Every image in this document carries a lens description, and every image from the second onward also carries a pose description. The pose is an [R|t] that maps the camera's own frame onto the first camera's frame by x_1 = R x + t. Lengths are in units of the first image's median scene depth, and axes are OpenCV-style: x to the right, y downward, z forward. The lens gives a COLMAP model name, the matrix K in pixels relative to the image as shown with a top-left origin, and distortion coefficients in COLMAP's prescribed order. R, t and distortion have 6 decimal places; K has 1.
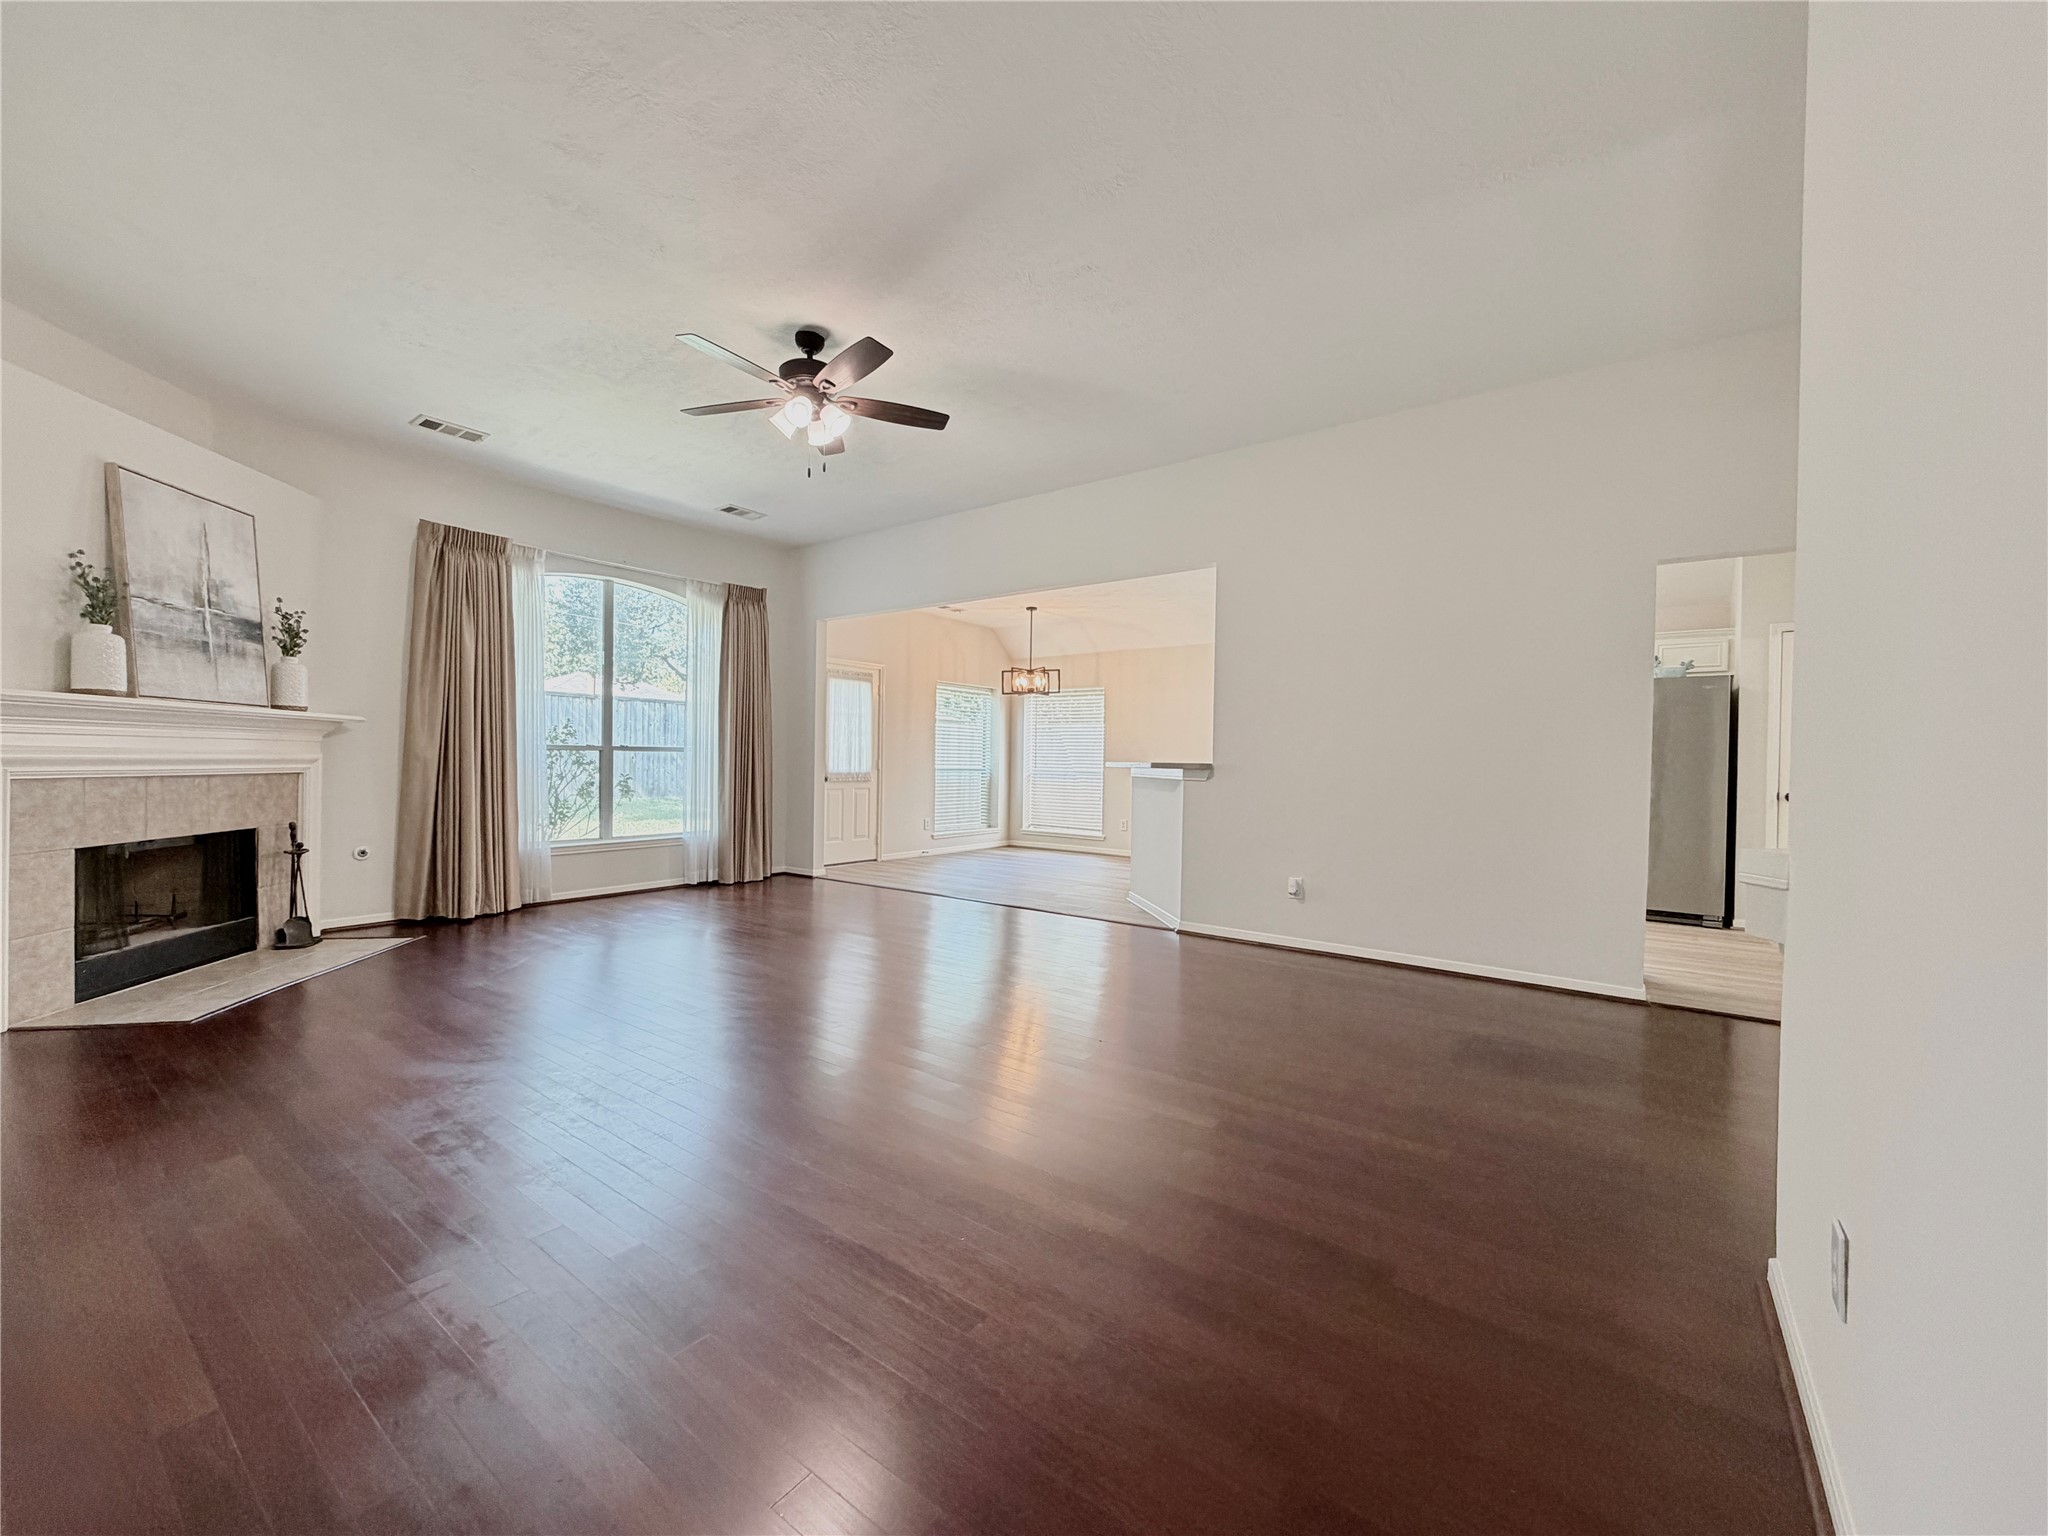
lens RADIAL K [[820.8, 0, 1018.9], [0, 820.8, 769.1], [0, 0, 1]] dist [0.000512, -0.000002]
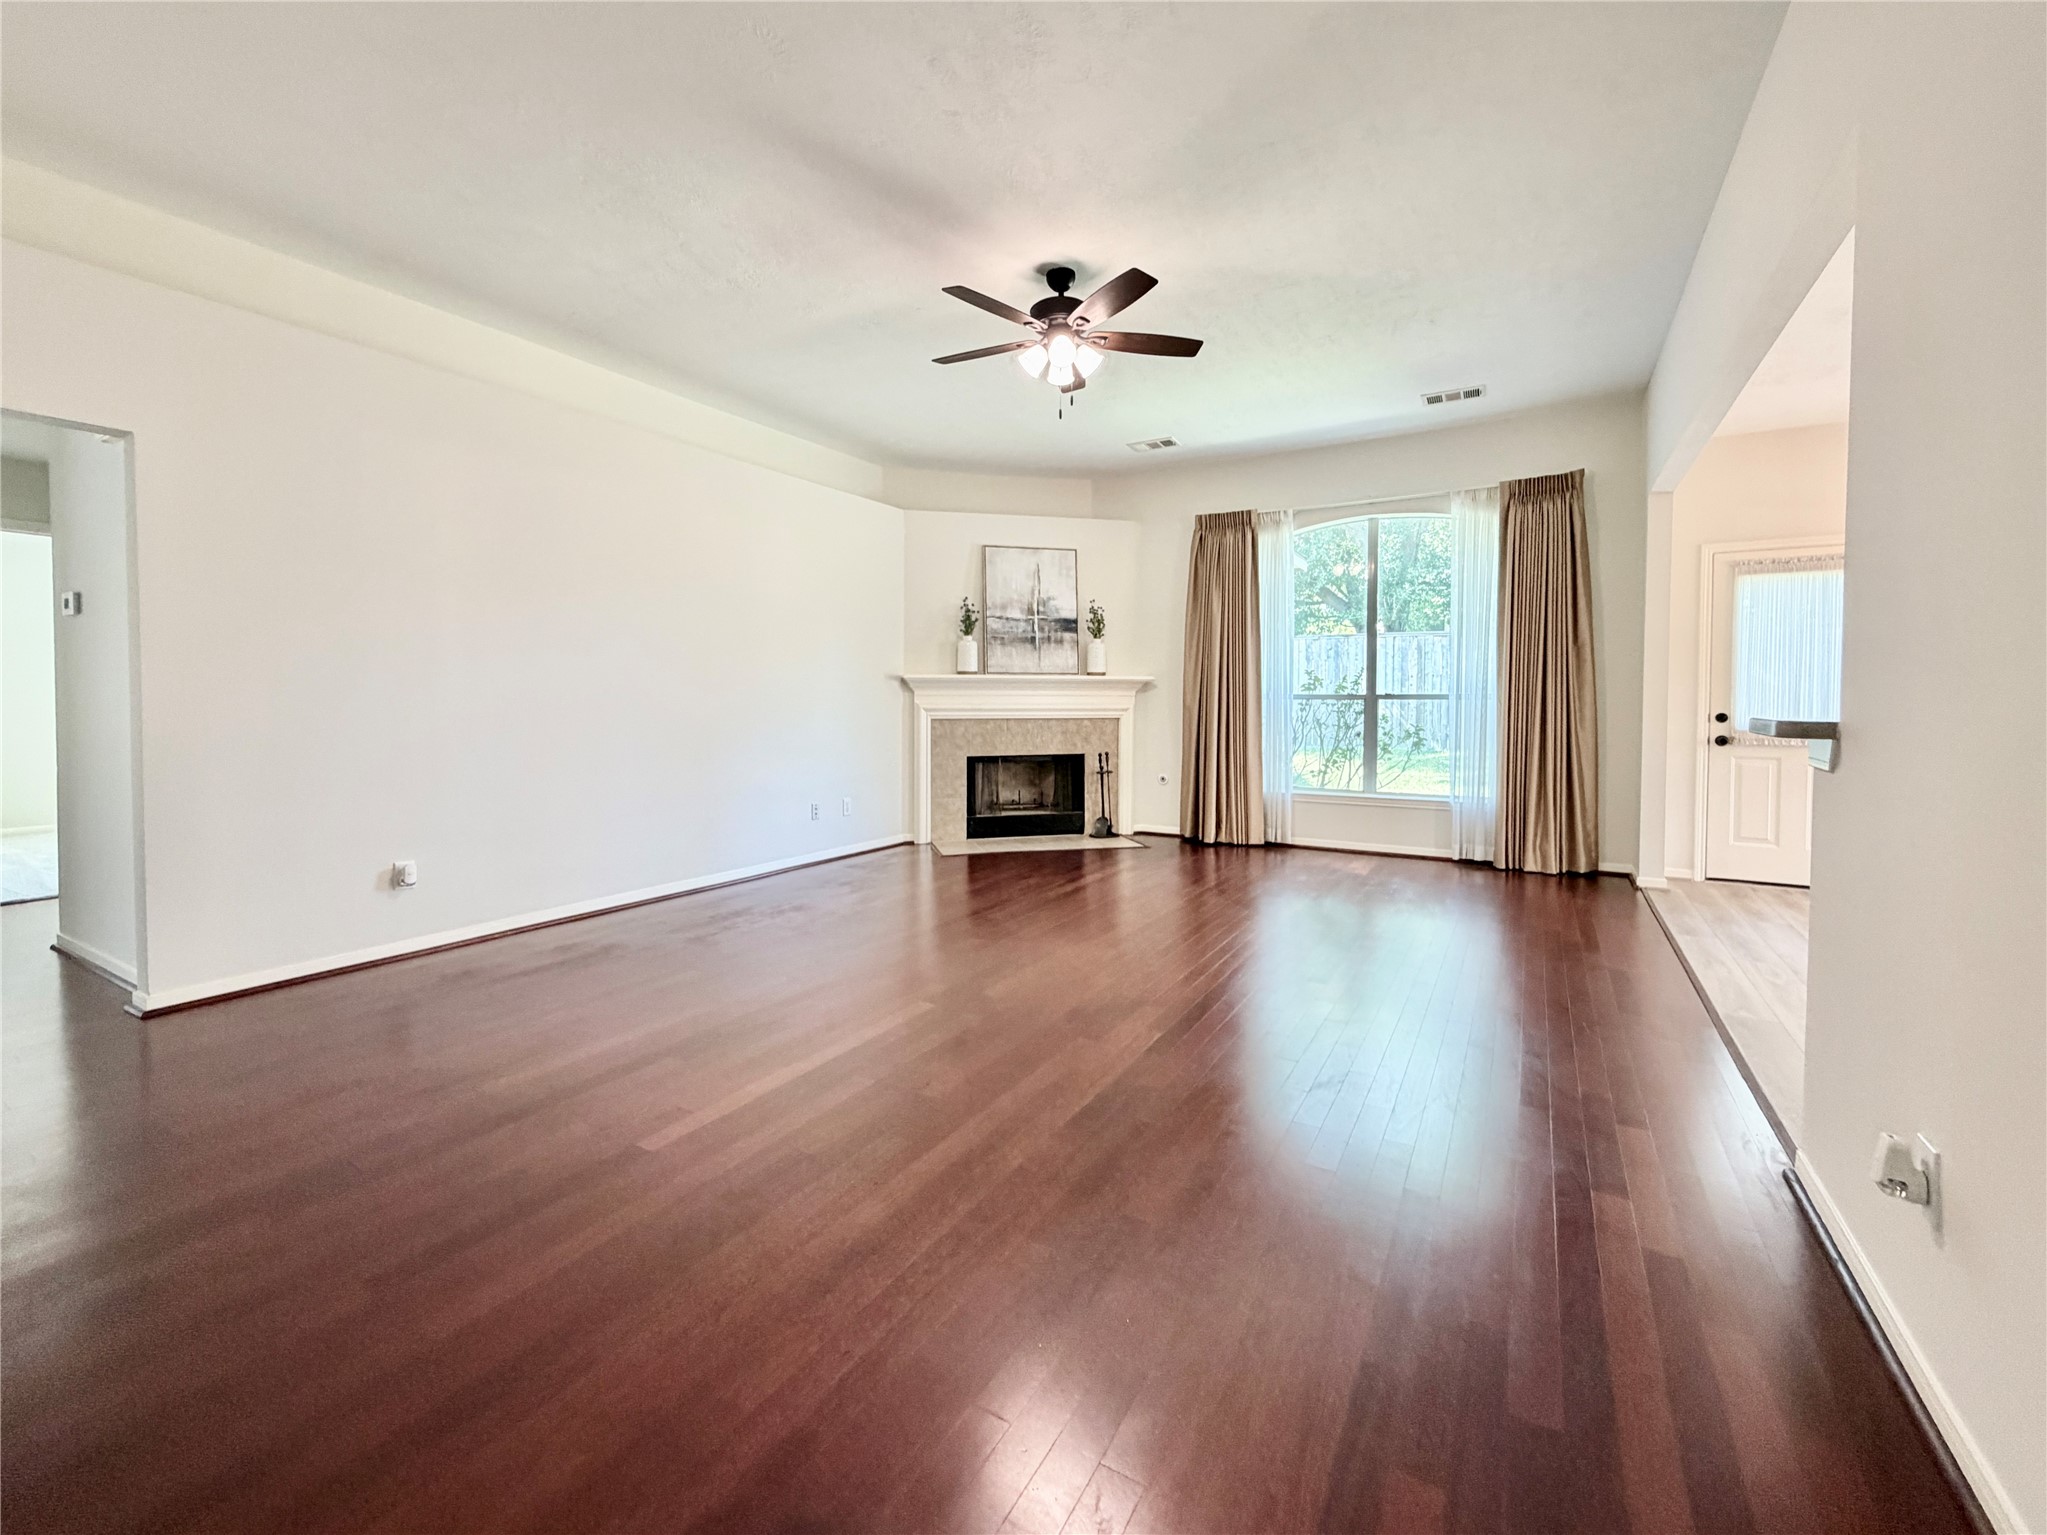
lens RADIAL K [[849.7, 0, 1003.9], [0, 849.7, 720.1], [0, 0, 1]] dist [0.000500, -0.000030]
pose [[0.099102, 0.013622, -0.994984, 0.634575], [-0.011313, 0.999857, 0.012562, -0.009013], [0.995013, 0.010011, 0.099242, 0.712544]]
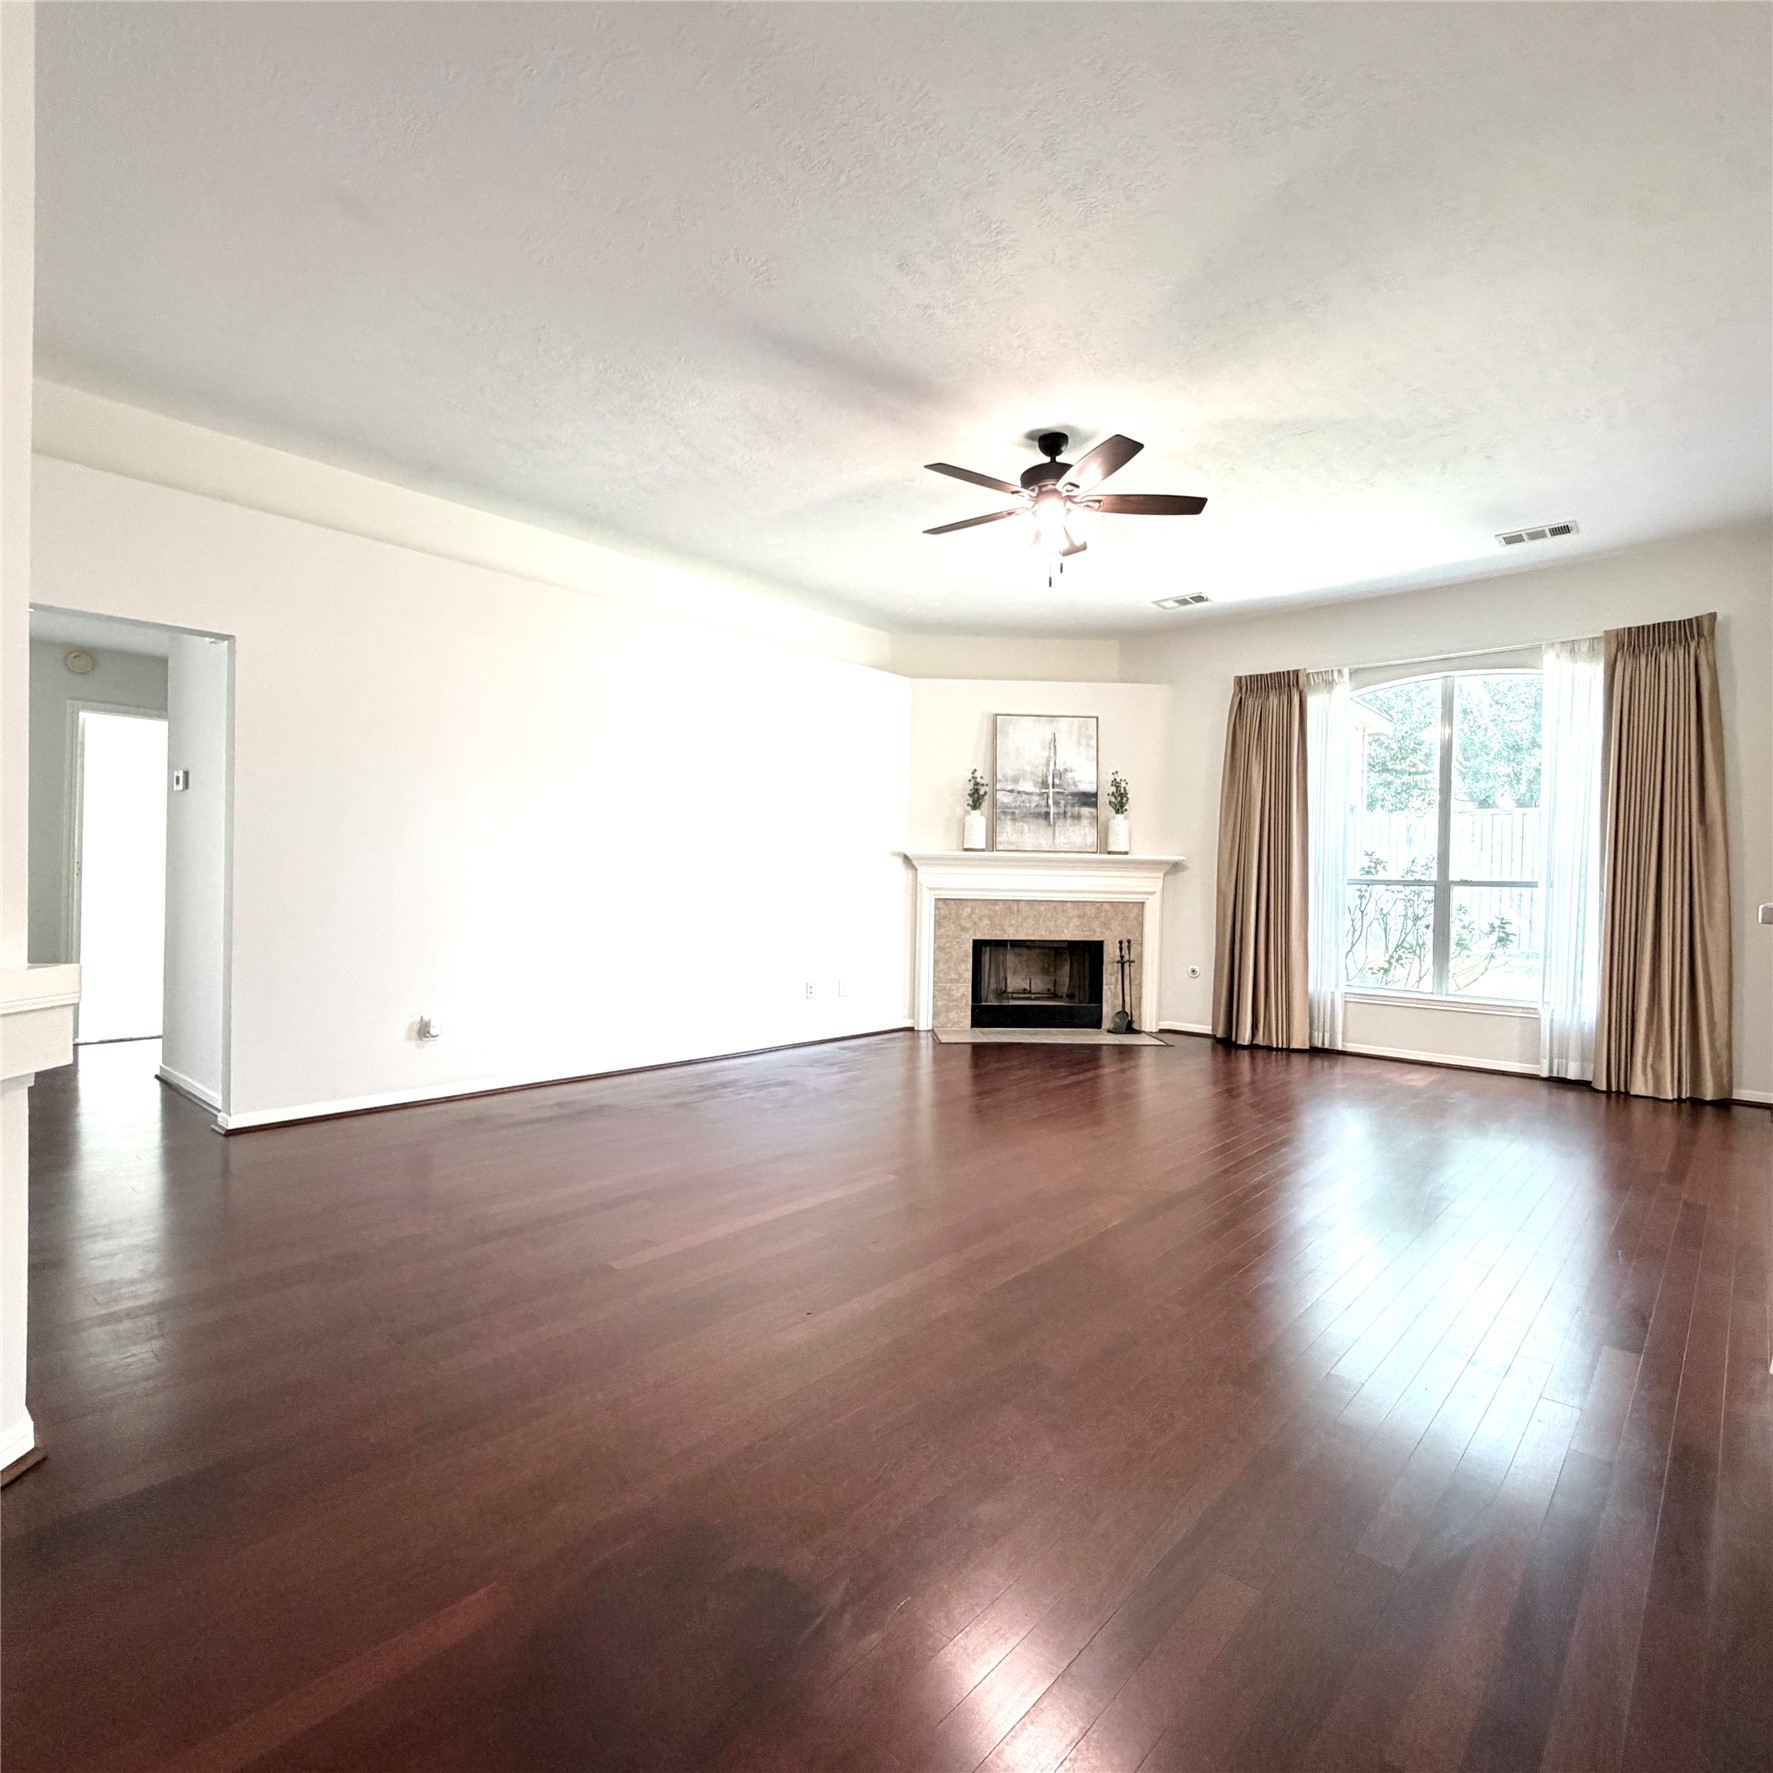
lens RADIAL K [[955.9, 0, 865.8], [0, 955.9, 888.7], [0, 0, 1]] dist [-0.000444, 0.000017]
pose [[-0.092254, -0.003439, -0.995730, 0.726517], [-0.030999, 0.999519, -0.000580, -0.002174], [0.995253, 0.030813, -0.092317, 0.766605]]
